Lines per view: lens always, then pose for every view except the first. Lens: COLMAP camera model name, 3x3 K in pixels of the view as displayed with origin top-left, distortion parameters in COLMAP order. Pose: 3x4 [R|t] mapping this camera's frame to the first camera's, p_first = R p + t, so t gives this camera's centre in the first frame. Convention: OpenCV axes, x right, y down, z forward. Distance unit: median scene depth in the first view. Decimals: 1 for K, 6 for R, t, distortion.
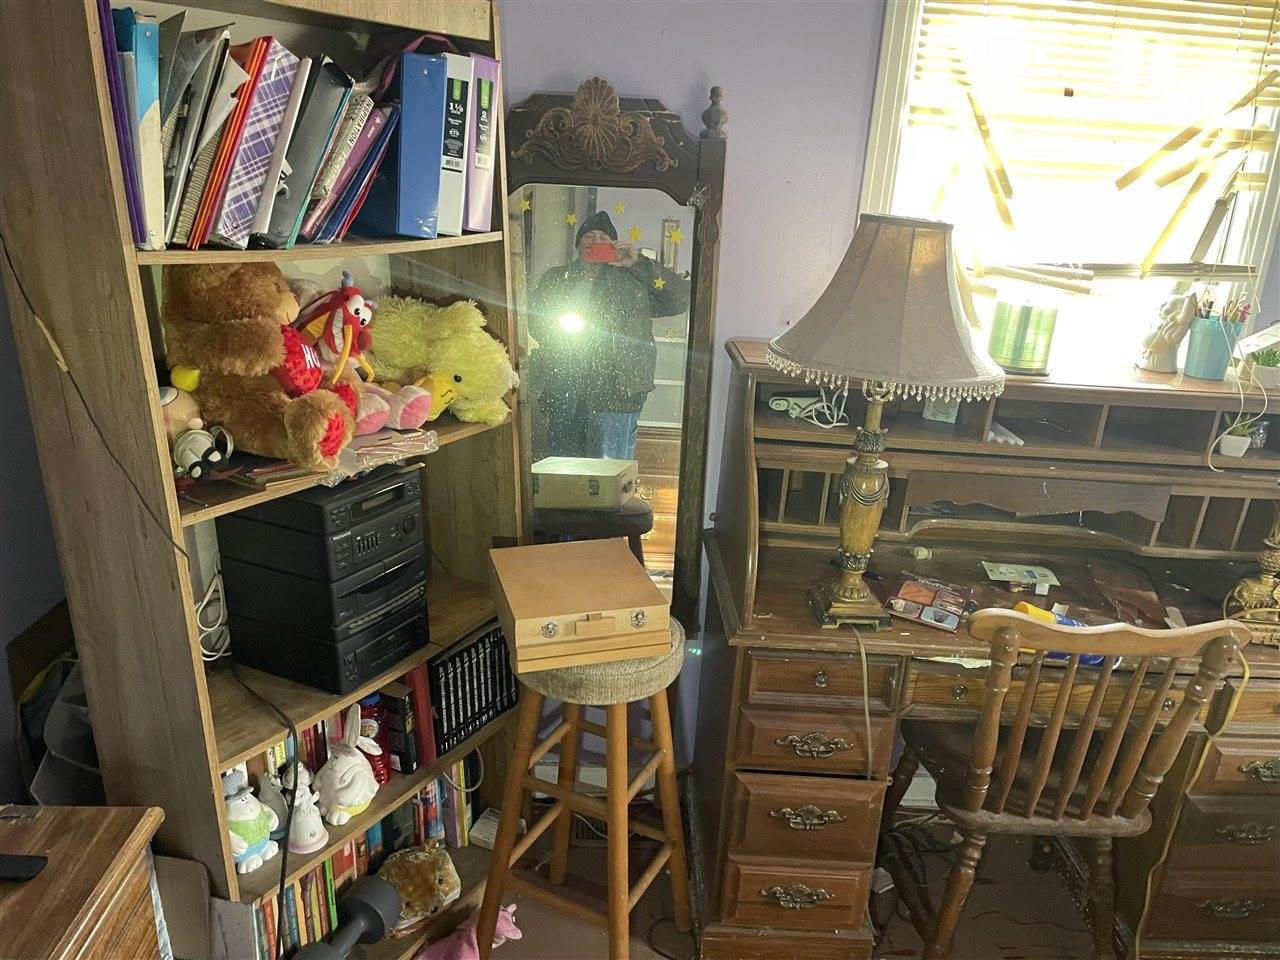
lens RADIAL K [[912.5, 0, 634.5], [0, 912.5, 470.0], [0, 0, 1]] dist [0.070021, -0.089792]
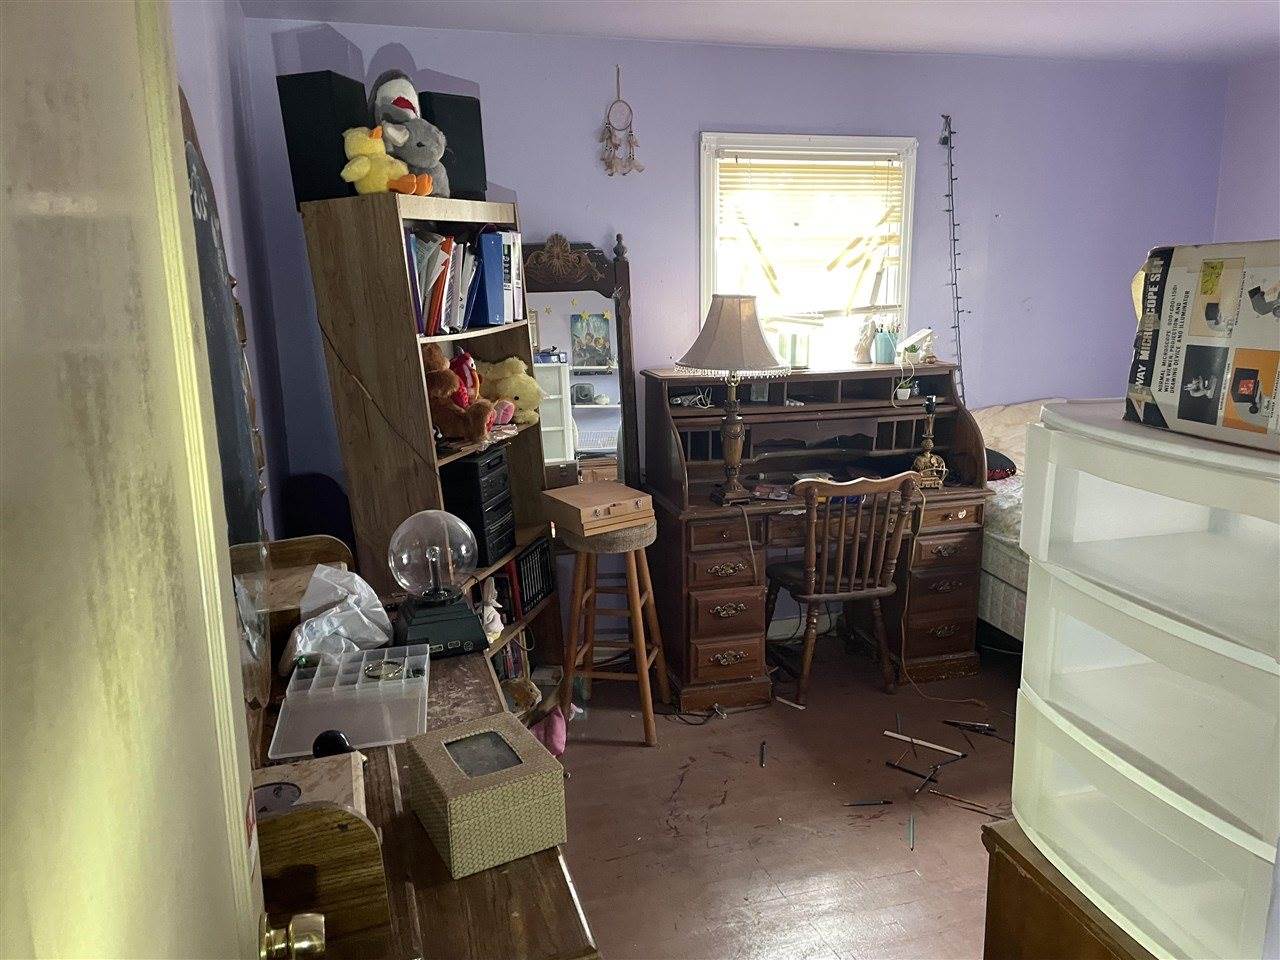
lens RADIAL K [[912.5, 0, 634.5], [0, 912.5, 470.0], [0, 0, 1]] dist [0.070021, -0.089792]
pose [[0.966974, -0.124835, 0.222210, -0.360163], [0.145102, 0.986394, -0.077285, 0.202987], [-0.209538, 0.106976, 0.971931, -0.764969]]
